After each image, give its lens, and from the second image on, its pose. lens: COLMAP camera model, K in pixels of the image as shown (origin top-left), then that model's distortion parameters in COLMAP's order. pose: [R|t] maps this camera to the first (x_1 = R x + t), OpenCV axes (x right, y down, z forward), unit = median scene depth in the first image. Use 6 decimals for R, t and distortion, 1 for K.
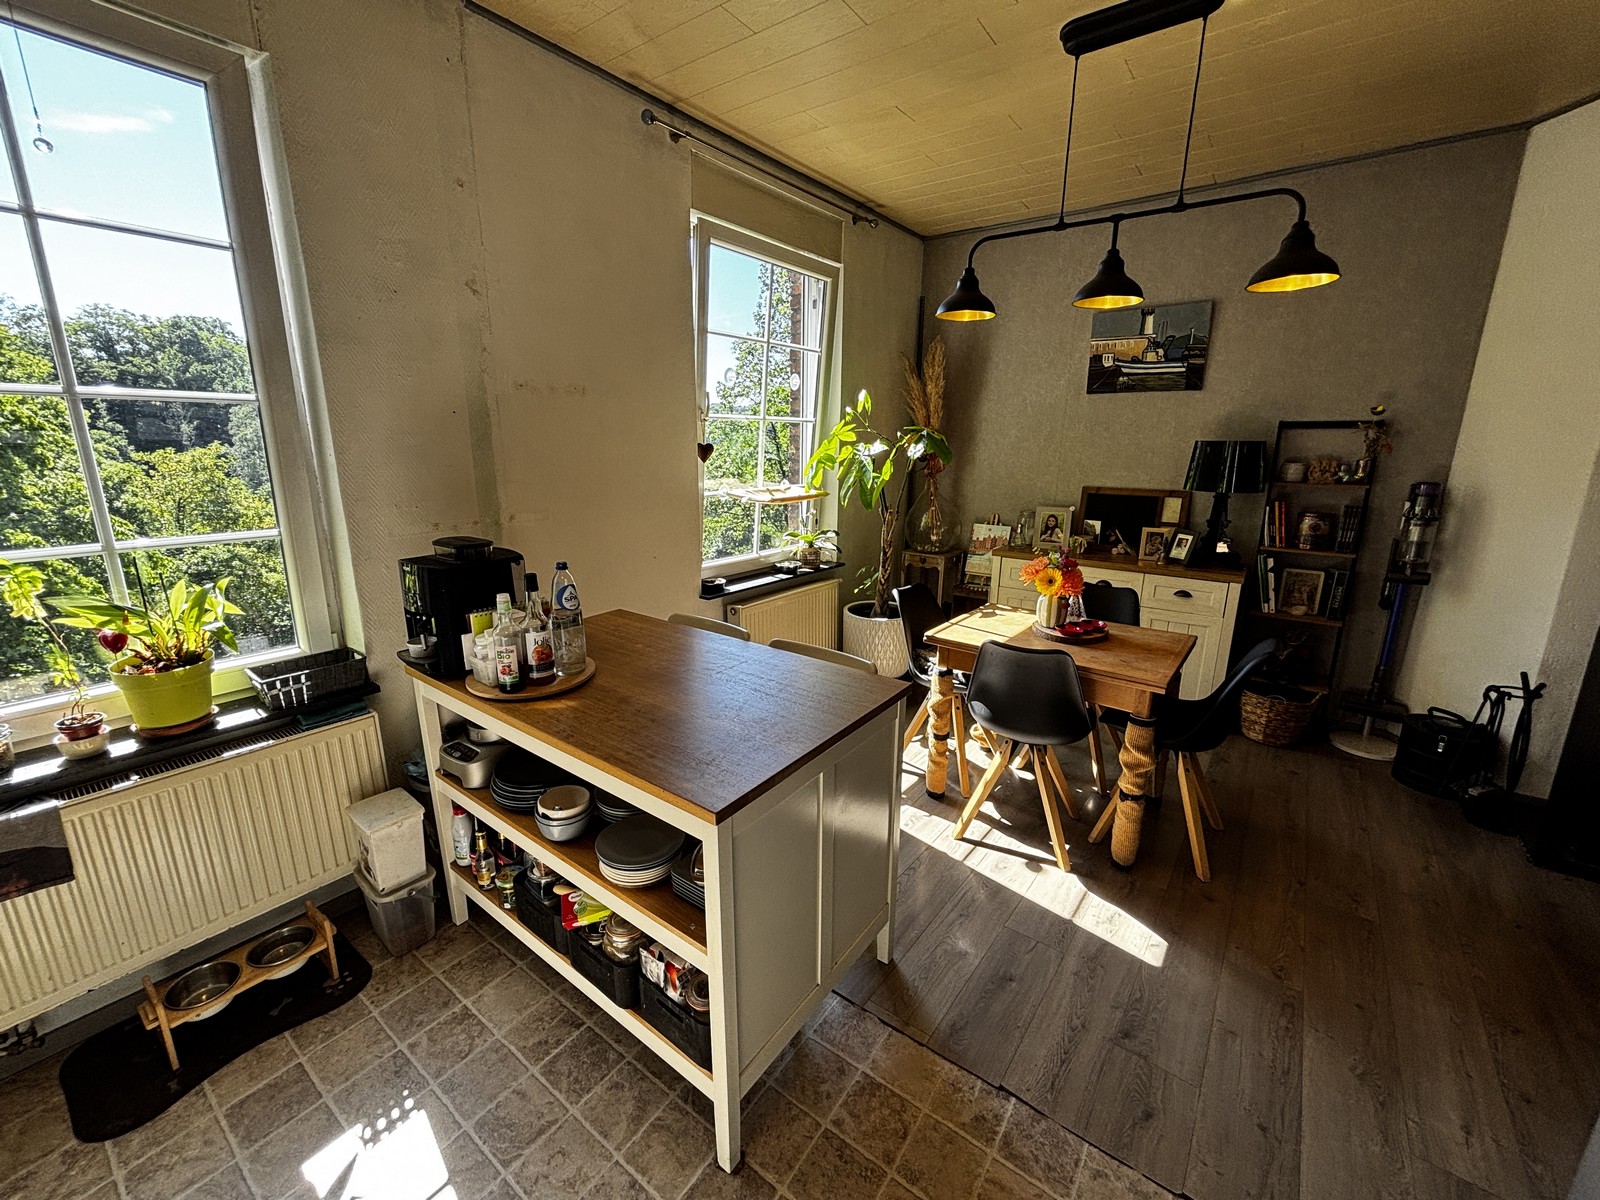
lens RADIAL K [[641.2, 0, 804.3], [0, 641.2, 591.9], [0, 0, 1]] dist [-0.004220, -0.000125]
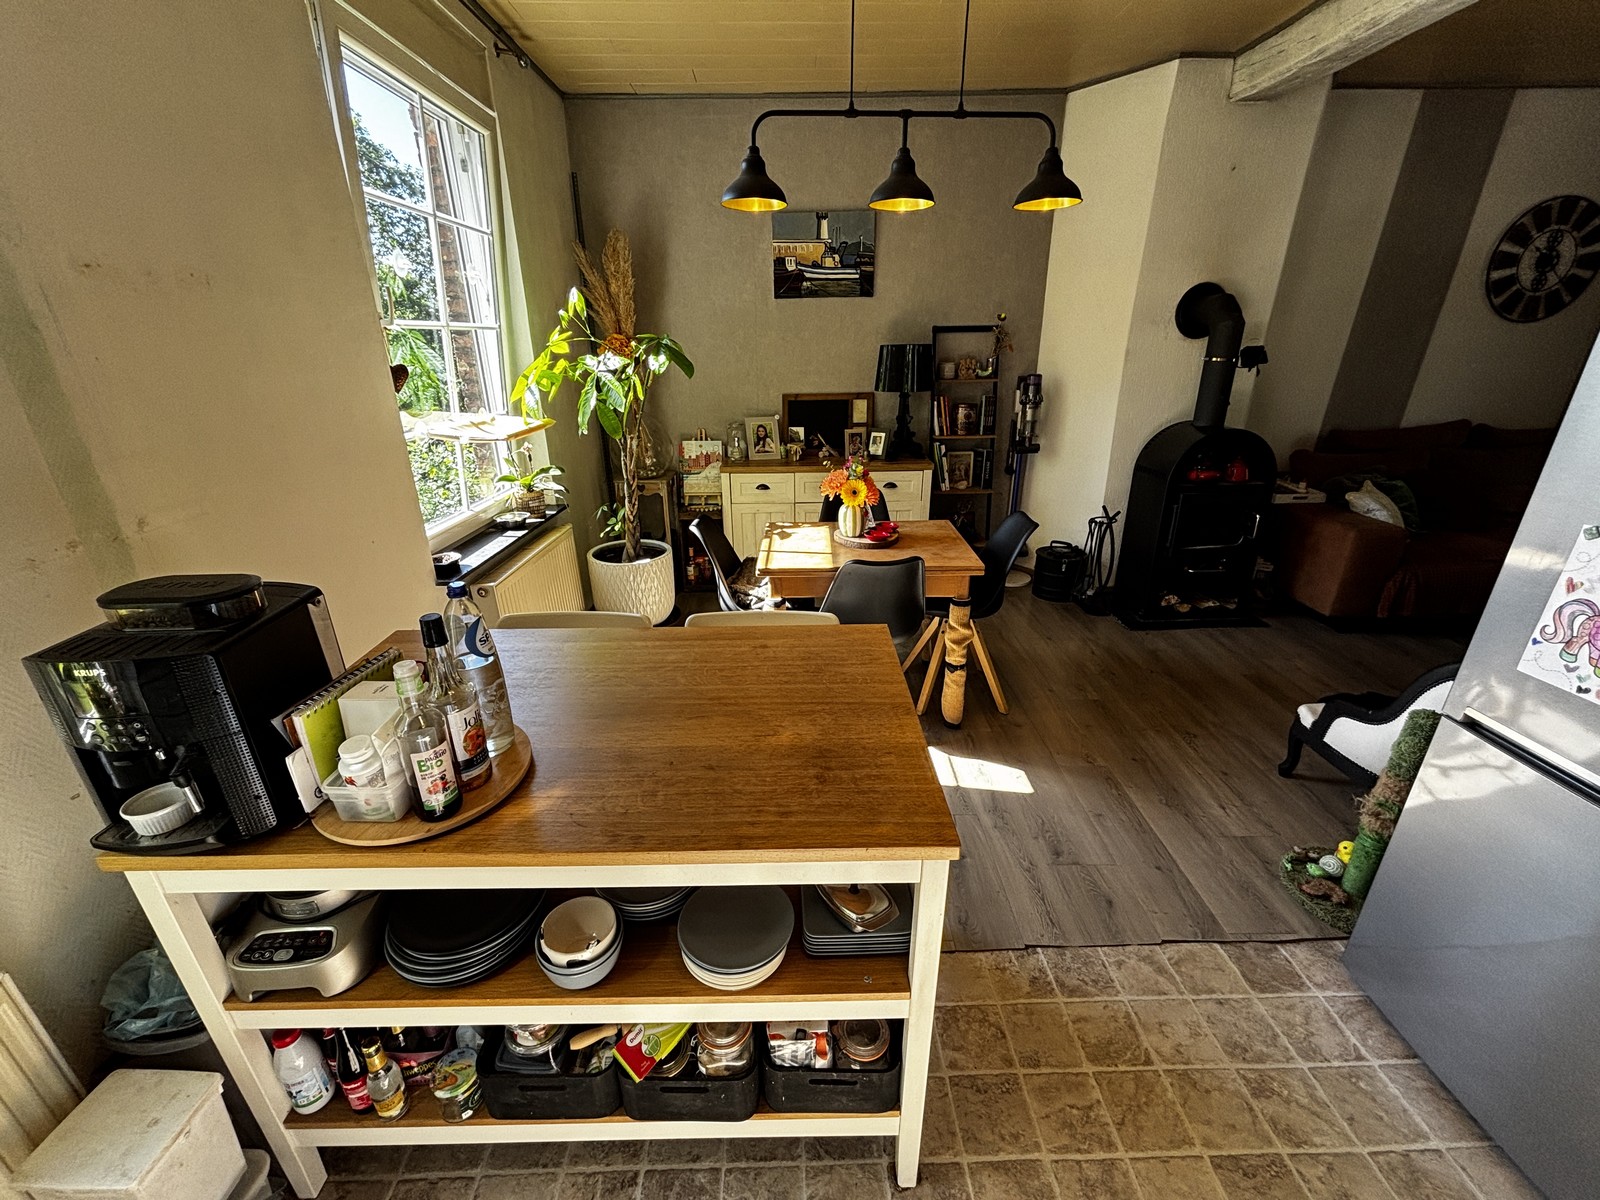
lens RADIAL K [[639.3, 0, 799.3], [0, 639.3, 591.9], [0, 0, 1]] dist [0.017899, -0.008848]
pose [[0.796748, -0.235137, 0.556689, -0.243104], [0.157003, 0.970106, 0.185052, -0.053423], [-0.583560, -0.060038, 0.809848, 0.168281]]
